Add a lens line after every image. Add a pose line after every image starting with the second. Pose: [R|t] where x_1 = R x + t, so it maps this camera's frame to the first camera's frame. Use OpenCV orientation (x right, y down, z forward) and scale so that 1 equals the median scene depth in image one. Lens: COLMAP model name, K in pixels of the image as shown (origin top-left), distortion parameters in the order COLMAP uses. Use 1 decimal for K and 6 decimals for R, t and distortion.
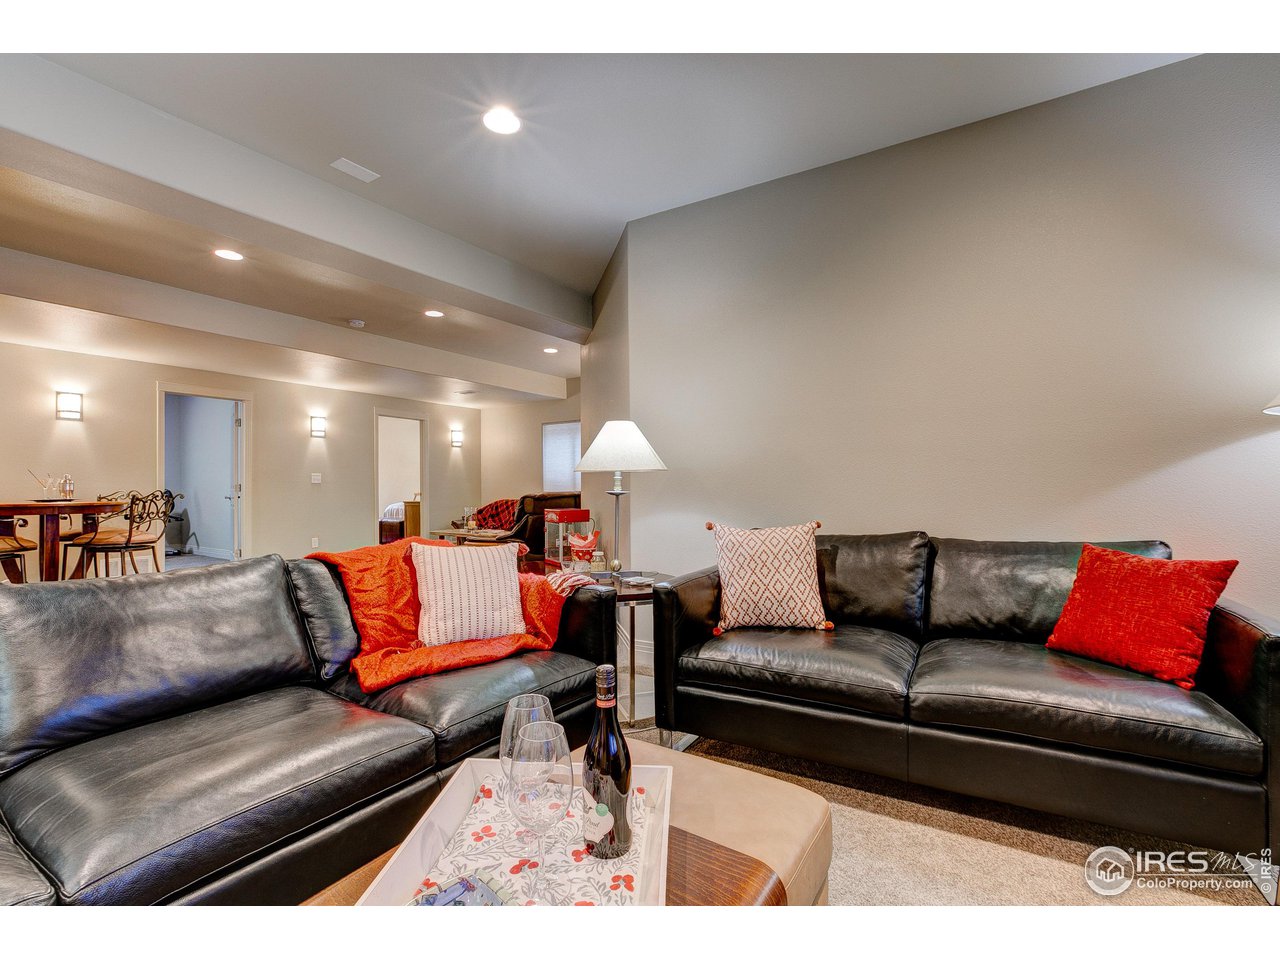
lens RADIAL K [[578.7, 0, 636.9], [0, 578.7, 482.4], [0, 0, 1]] dist [-0.001406, -0.000021]
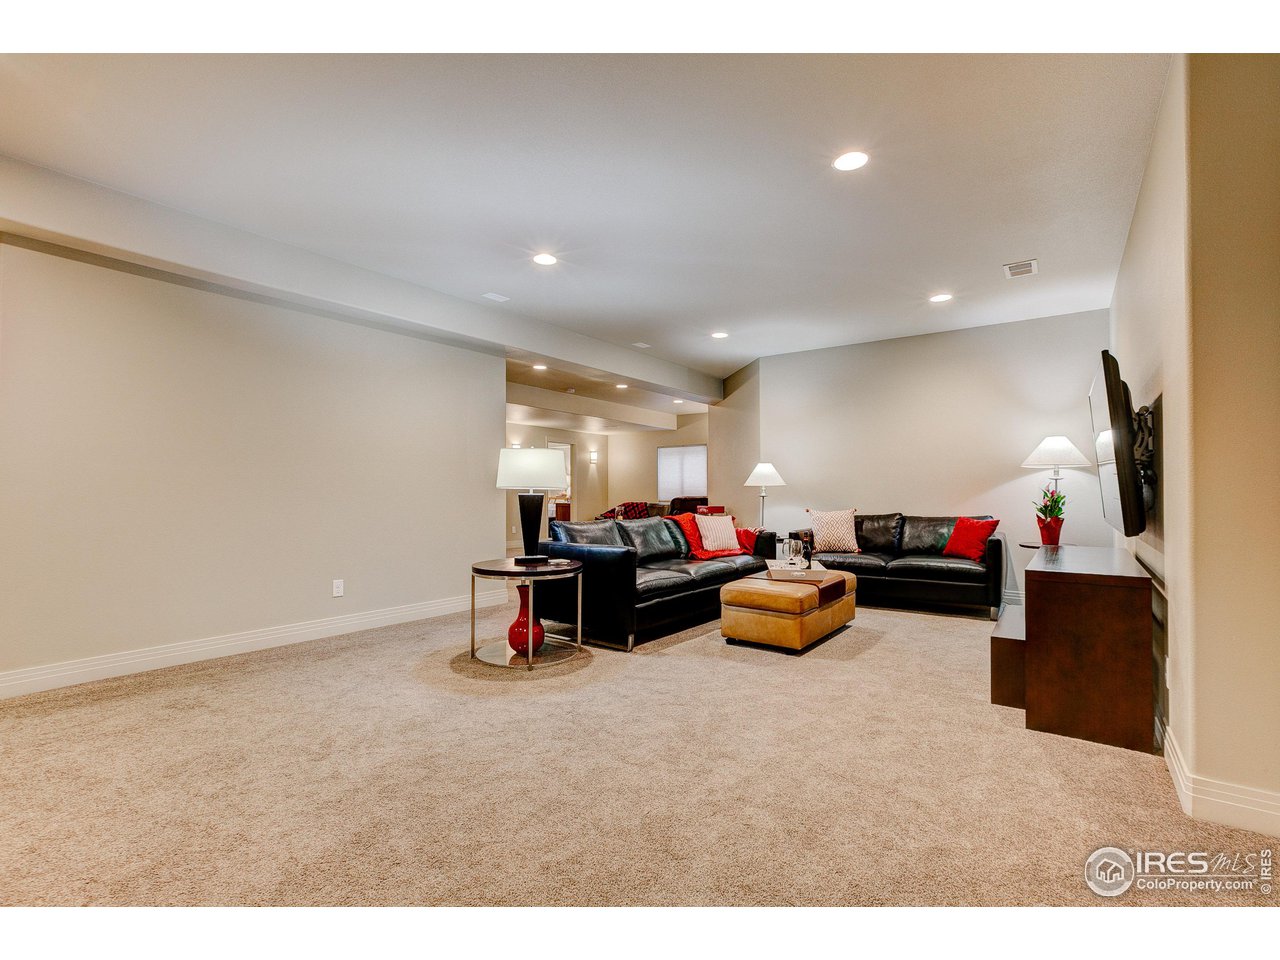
lens RADIAL K [[578.7, 0, 643.8], [0, 578.7, 481.9], [0, 0, 1]] dist [-0.001406, -0.000021]
pose [[0.997872, 0.008342, -0.064663, -0.400859], [-0.009224, 0.999868, -0.013348, -0.001906], [0.064543, 0.013916, 0.997818, -1.428521]]
